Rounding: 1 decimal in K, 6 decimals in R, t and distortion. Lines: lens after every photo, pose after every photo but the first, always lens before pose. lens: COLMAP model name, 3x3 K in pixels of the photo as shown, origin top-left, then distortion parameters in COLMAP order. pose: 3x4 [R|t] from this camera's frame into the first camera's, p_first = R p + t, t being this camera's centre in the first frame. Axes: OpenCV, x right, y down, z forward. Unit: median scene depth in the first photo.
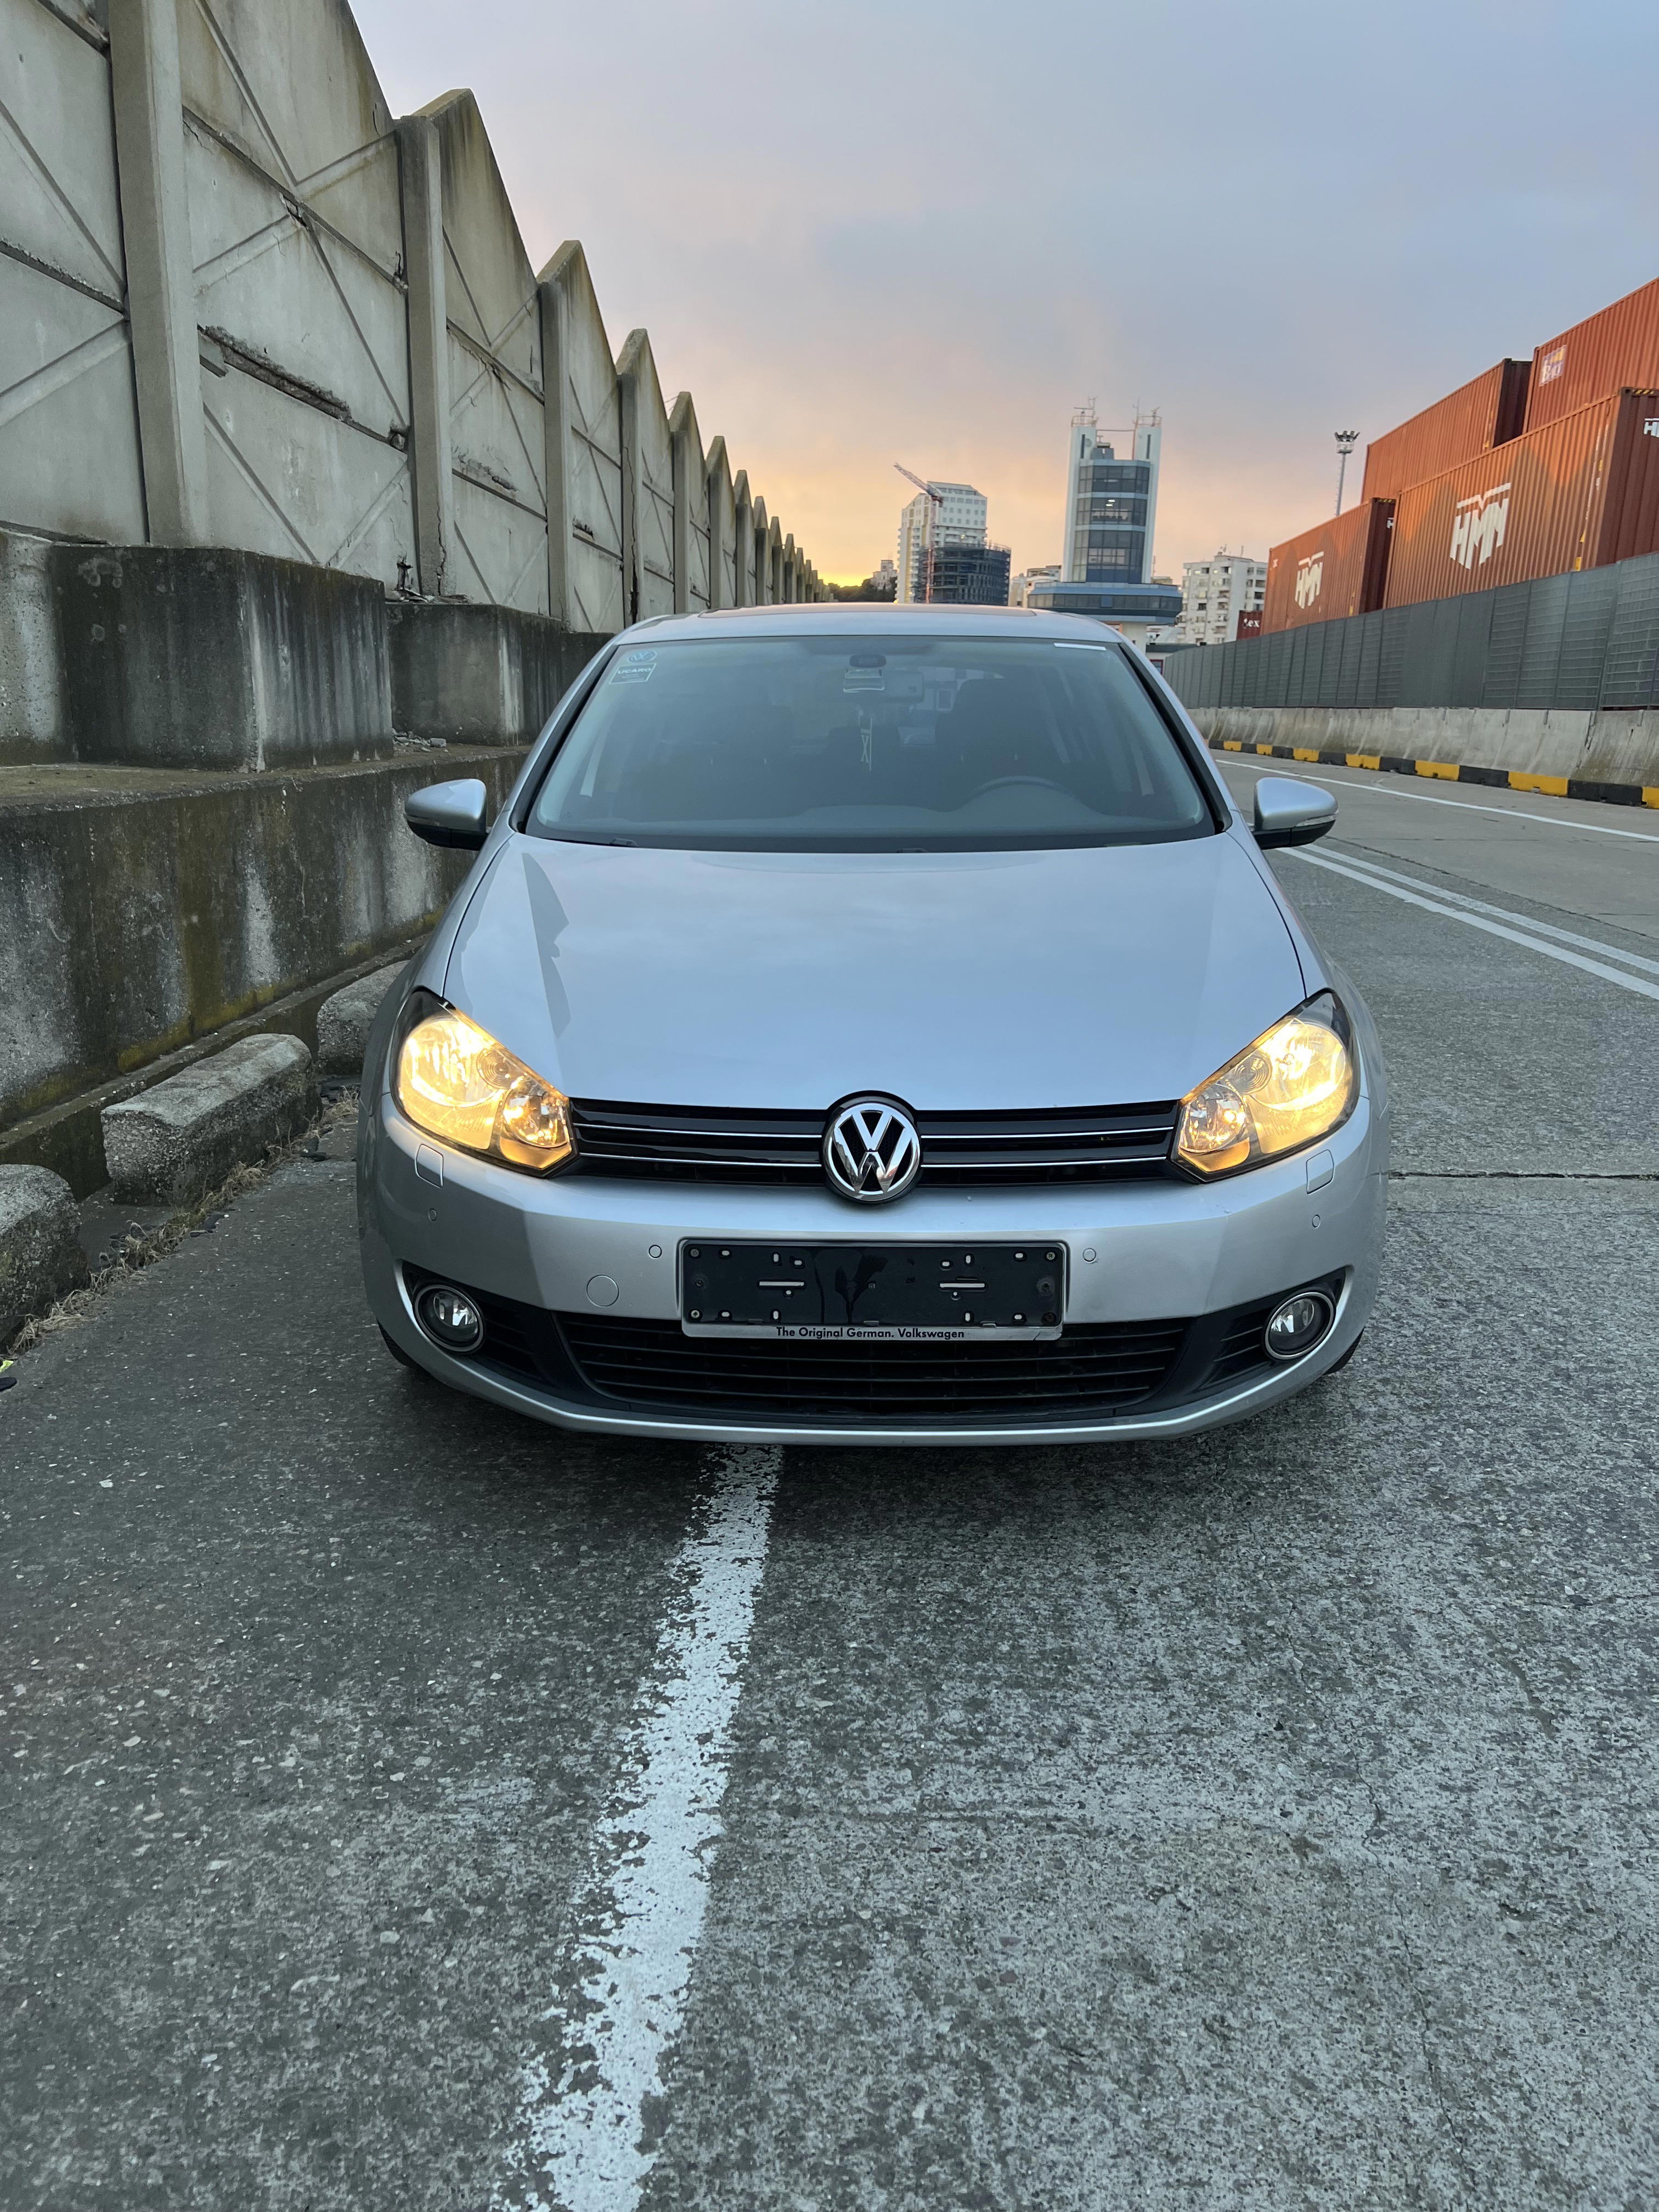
lens RADIAL K [[1639.3, 0, 801.8], [0, 1639.3, 1113.8], [0, 0, 1]] dist [0.047294, -0.048769]
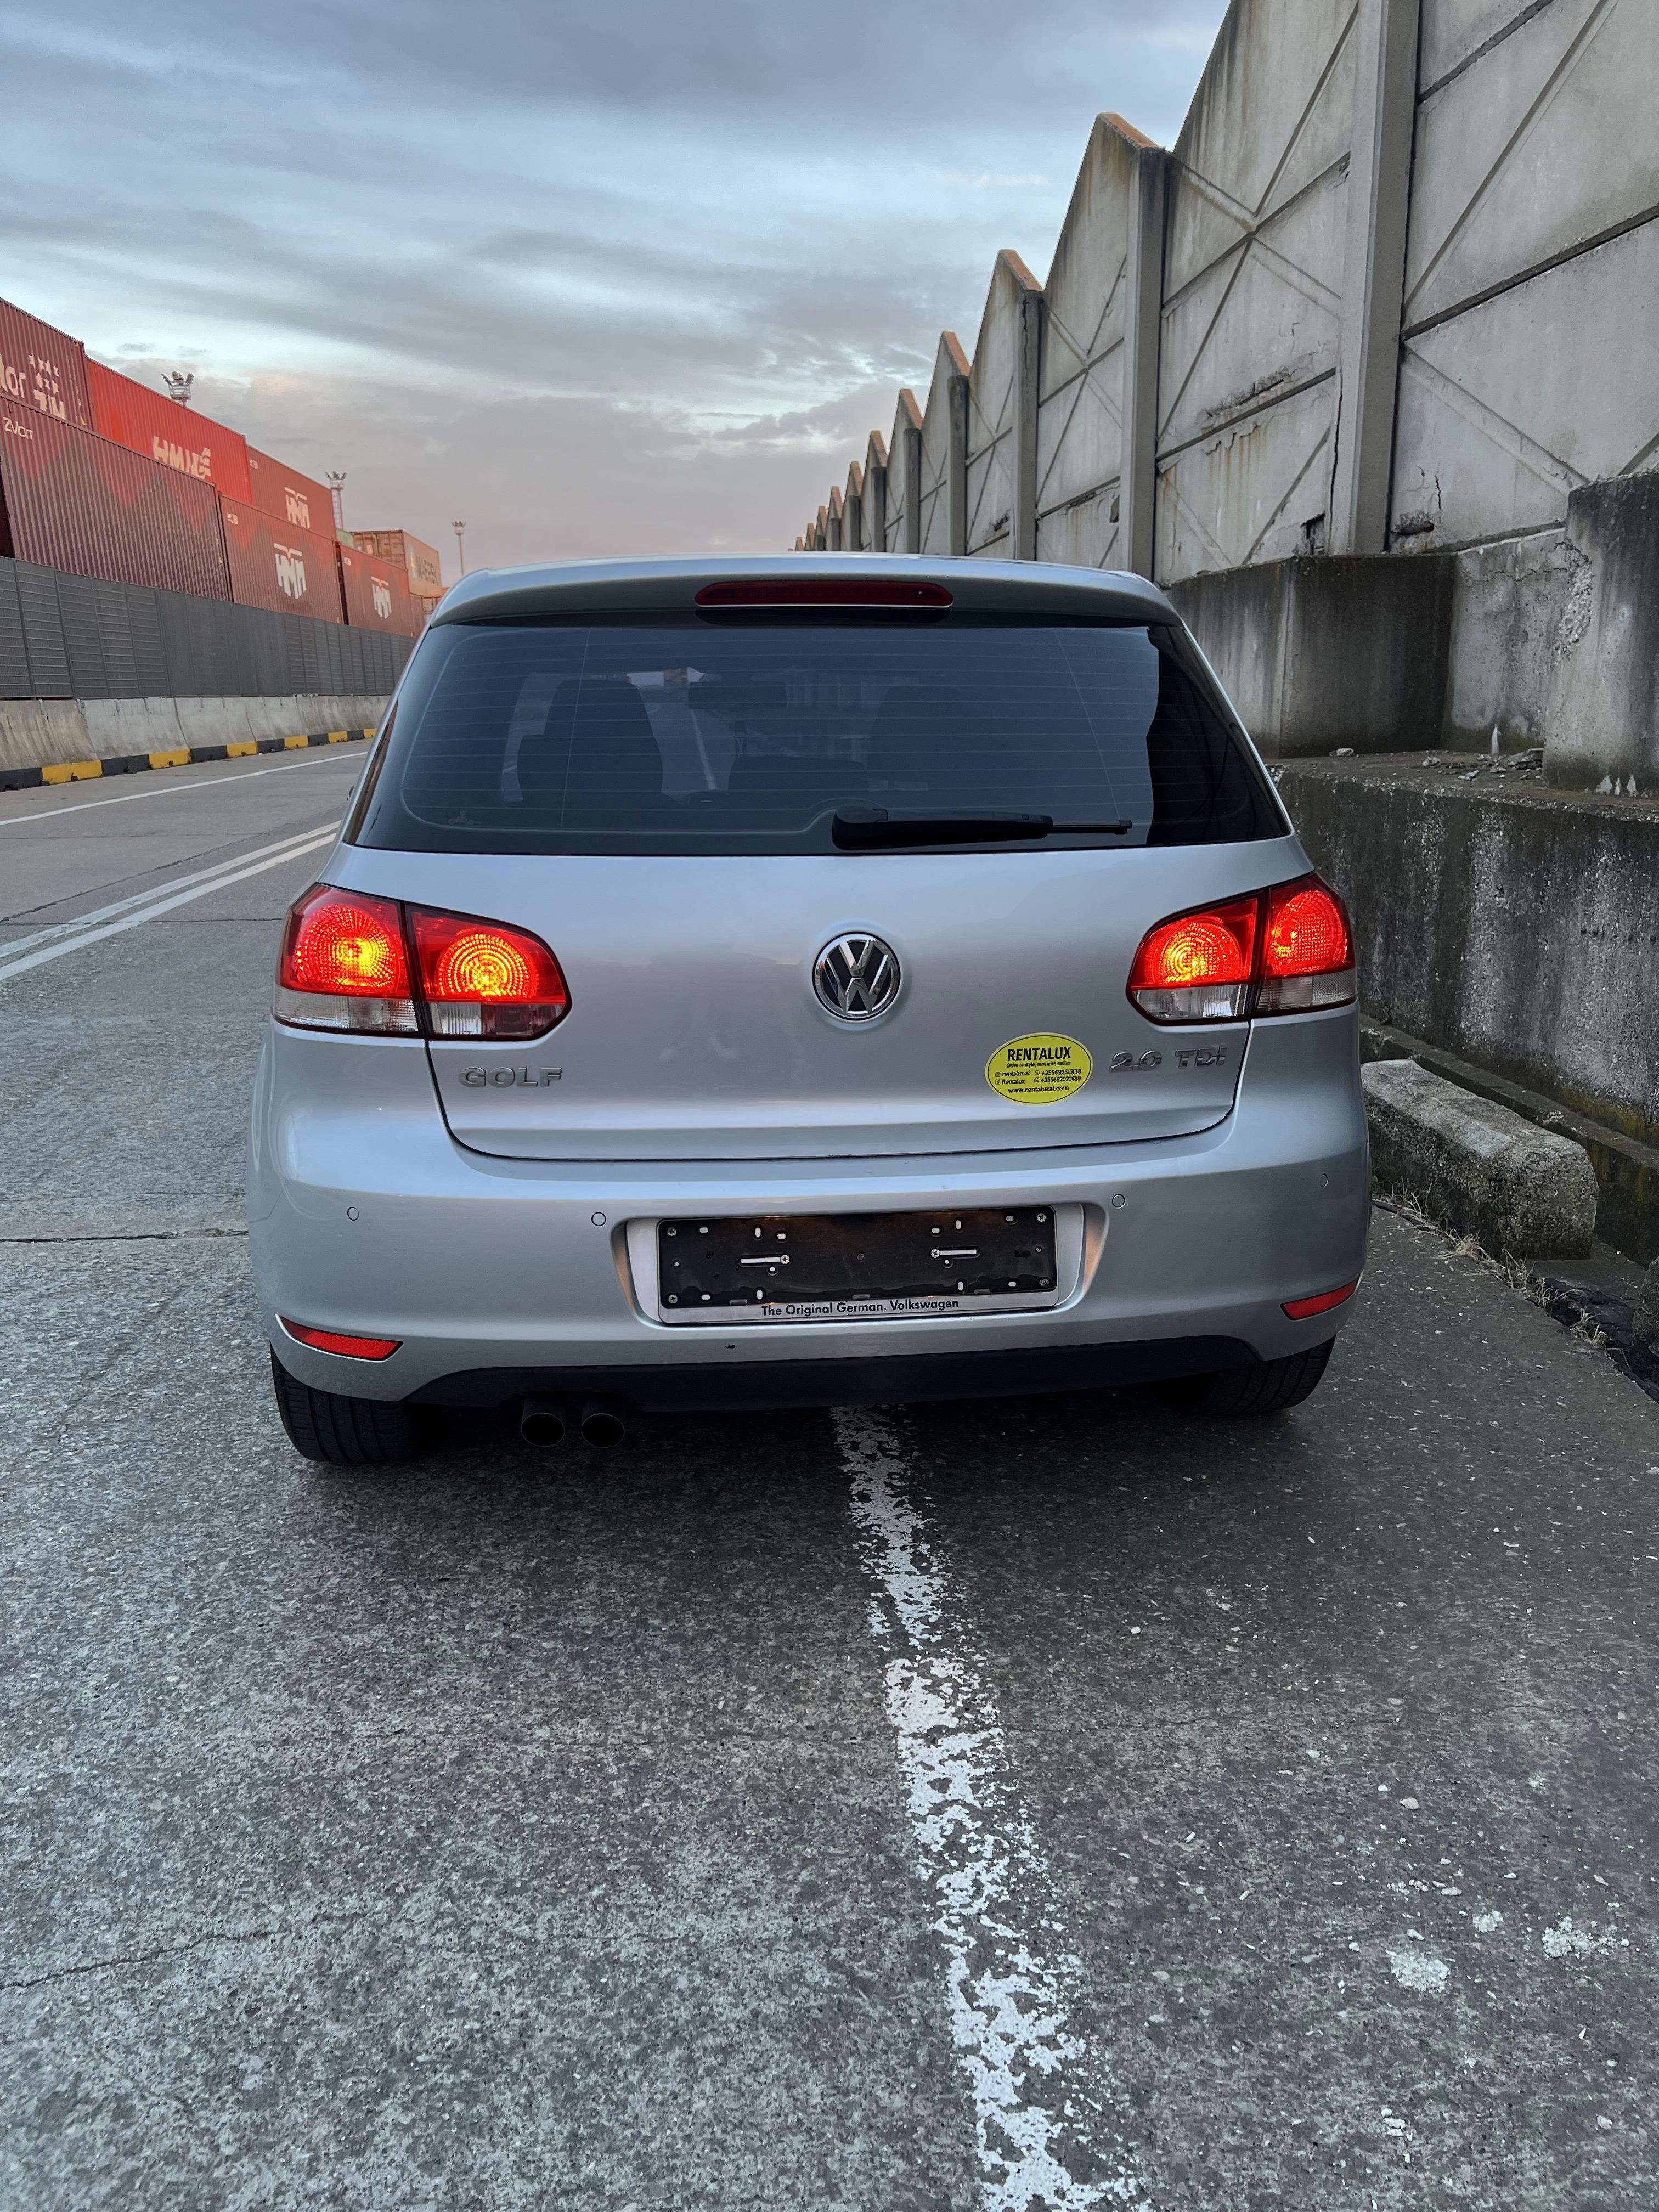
lens RADIAL K [[1655.4, 0, 817.8], [0, 1655.4, 1112.6], [0, 0, 1]] dist [0.016041, 0.004793]
pose [[-0.990049, 0.037705, -0.135578, 0.059741], [-0.030733, 0.882246, 0.469784, -0.213382], [0.137327, 0.469276, -0.872308, 0.842423]]
